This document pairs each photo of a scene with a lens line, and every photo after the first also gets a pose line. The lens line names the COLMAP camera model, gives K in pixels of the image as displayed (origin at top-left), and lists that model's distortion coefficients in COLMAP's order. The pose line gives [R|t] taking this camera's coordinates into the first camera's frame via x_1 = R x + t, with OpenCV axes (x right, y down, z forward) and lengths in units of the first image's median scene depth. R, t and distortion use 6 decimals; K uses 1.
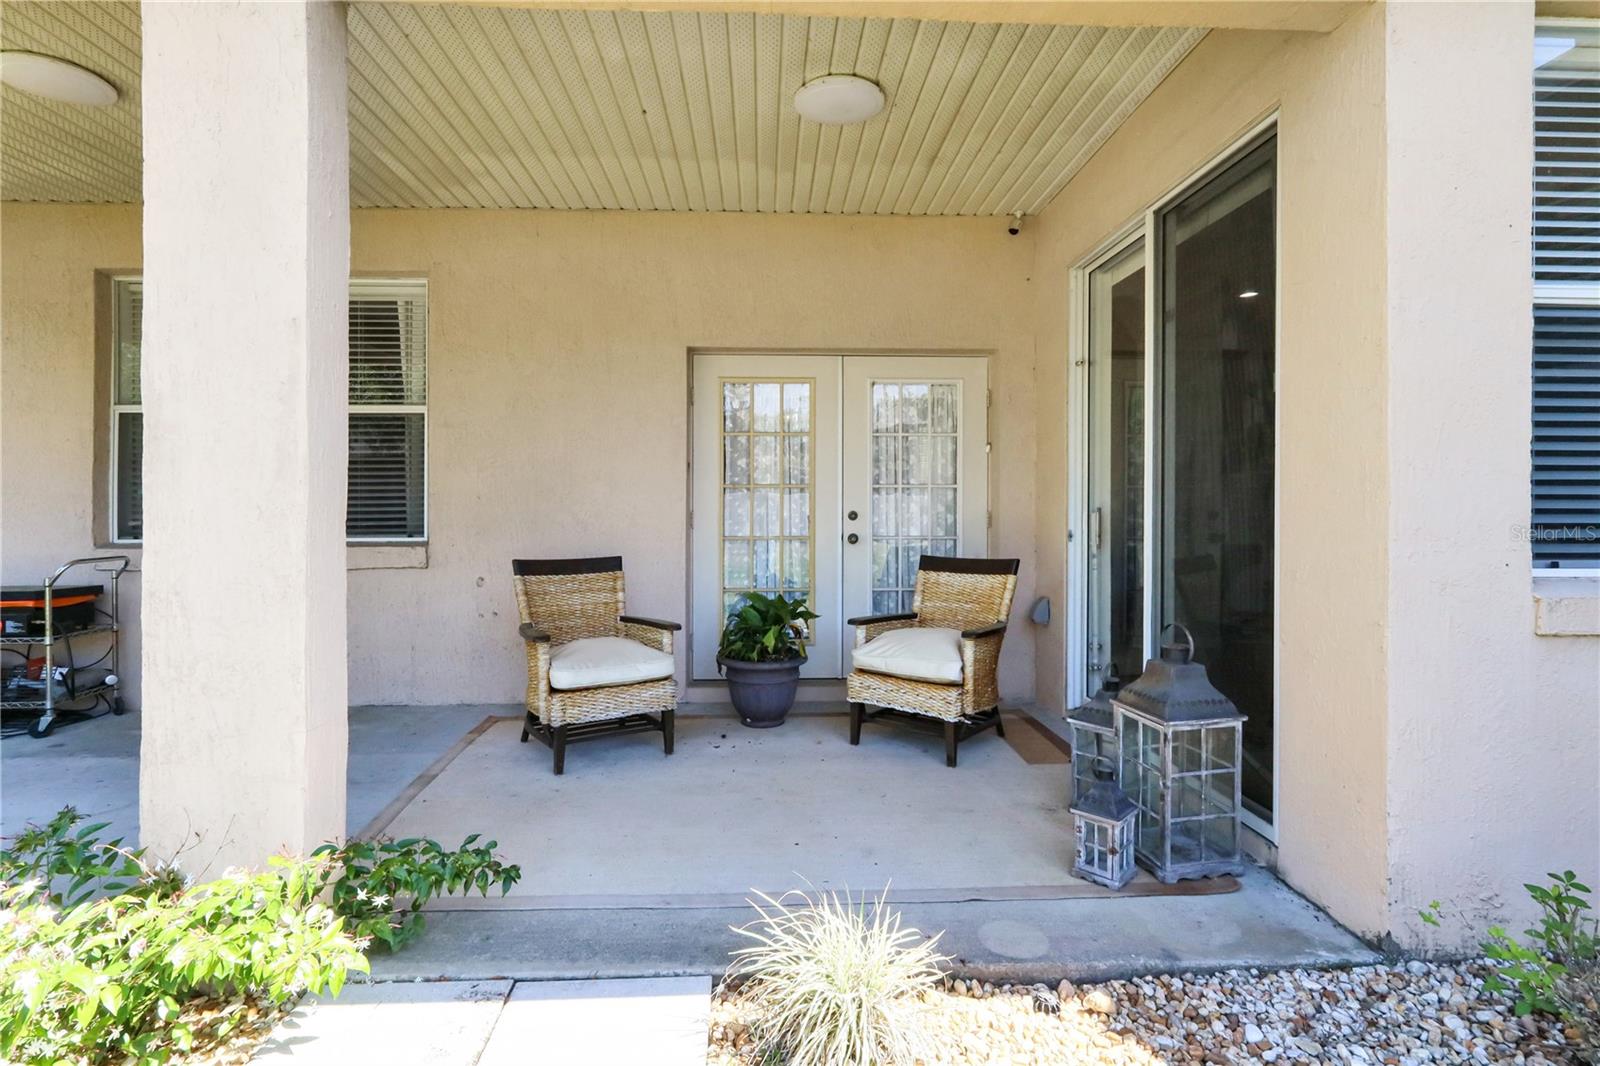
lens RADIAL K [[772.0, 0, 804.5], [0, 772.0, 519.8], [0, 0, 1]] dist [0.018754, -0.000048]
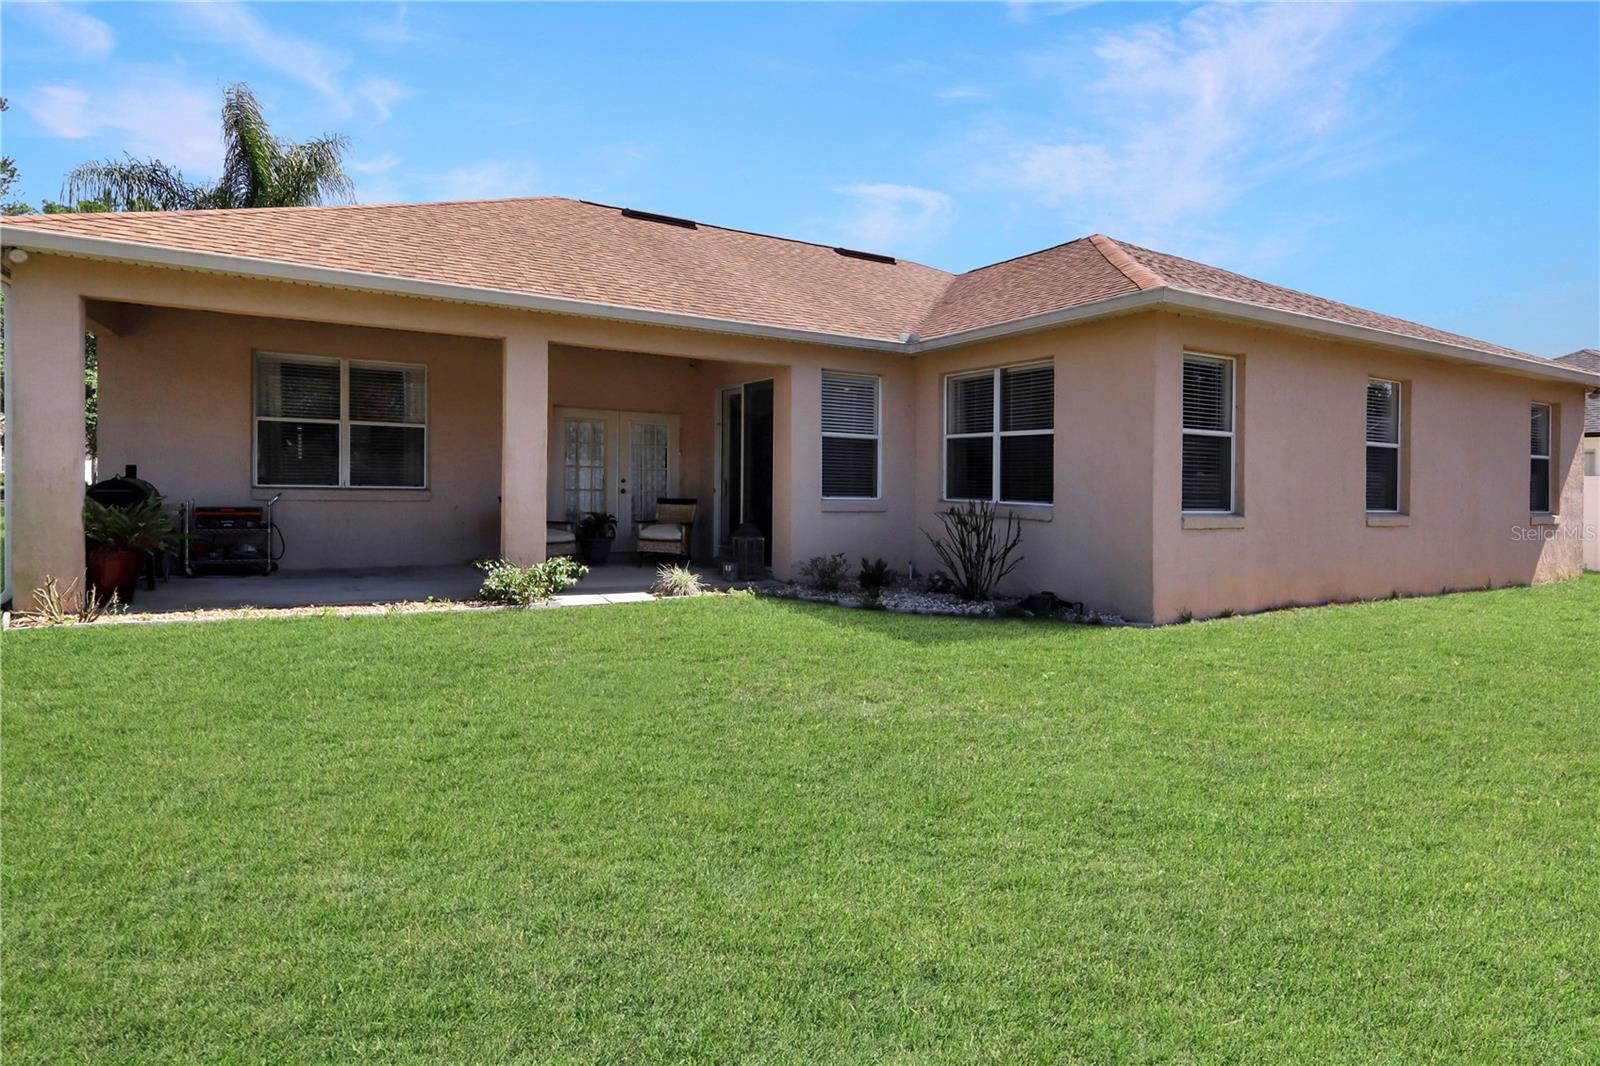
lens RADIAL K [[828.7, 0, 801.9], [0, 828.7, 501.0], [0, 0, 1]] dist [-0.000246, 0.000172]
pose [[0.877886, 0.010089, 0.478763, -0.706162], [-0.015430, 0.999855, 0.007223, 0.030656], [-0.478620, -0.013728, 0.877915, -1.536218]]
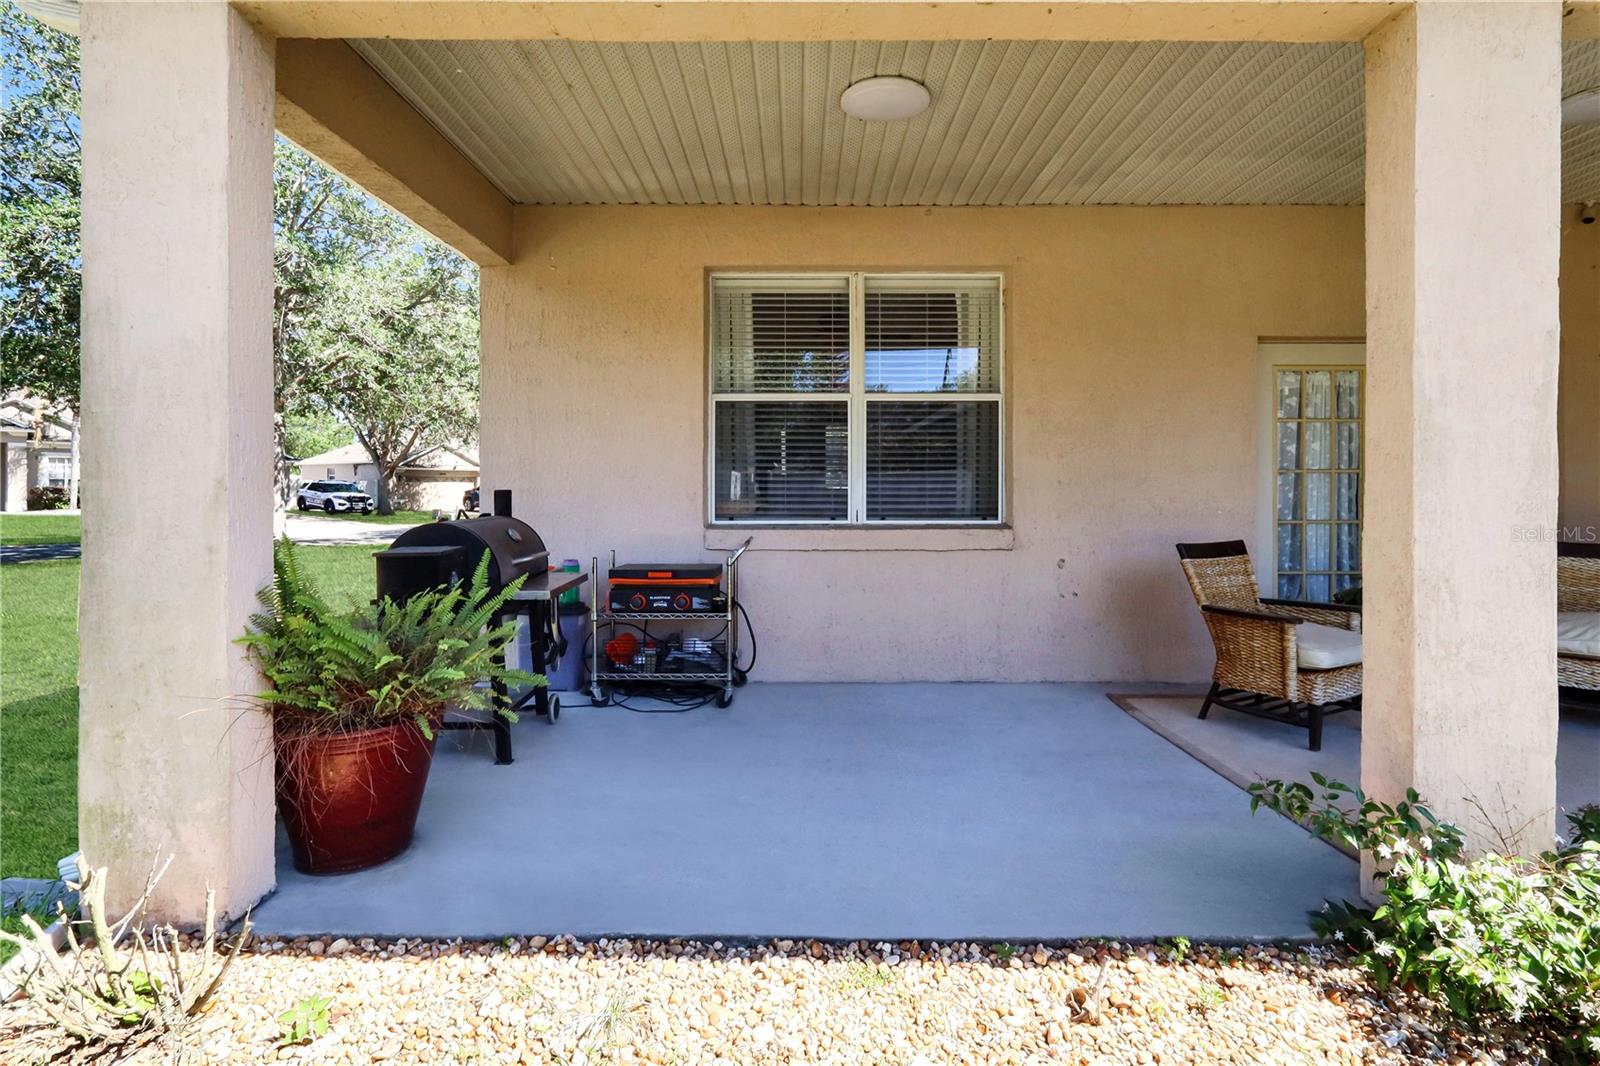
lens RADIAL K [[747.4, 0, 802.3], [0, 747.4, 498.1], [0, 0, 1]] dist [-0.000103, -0.000075]
pose [[0.999749, 0.002626, -0.022228, -0.773068], [-0.002773, 0.999975, -0.006576, 0.000503], [0.022211, 0.006636, 0.999731, -0.006605]]
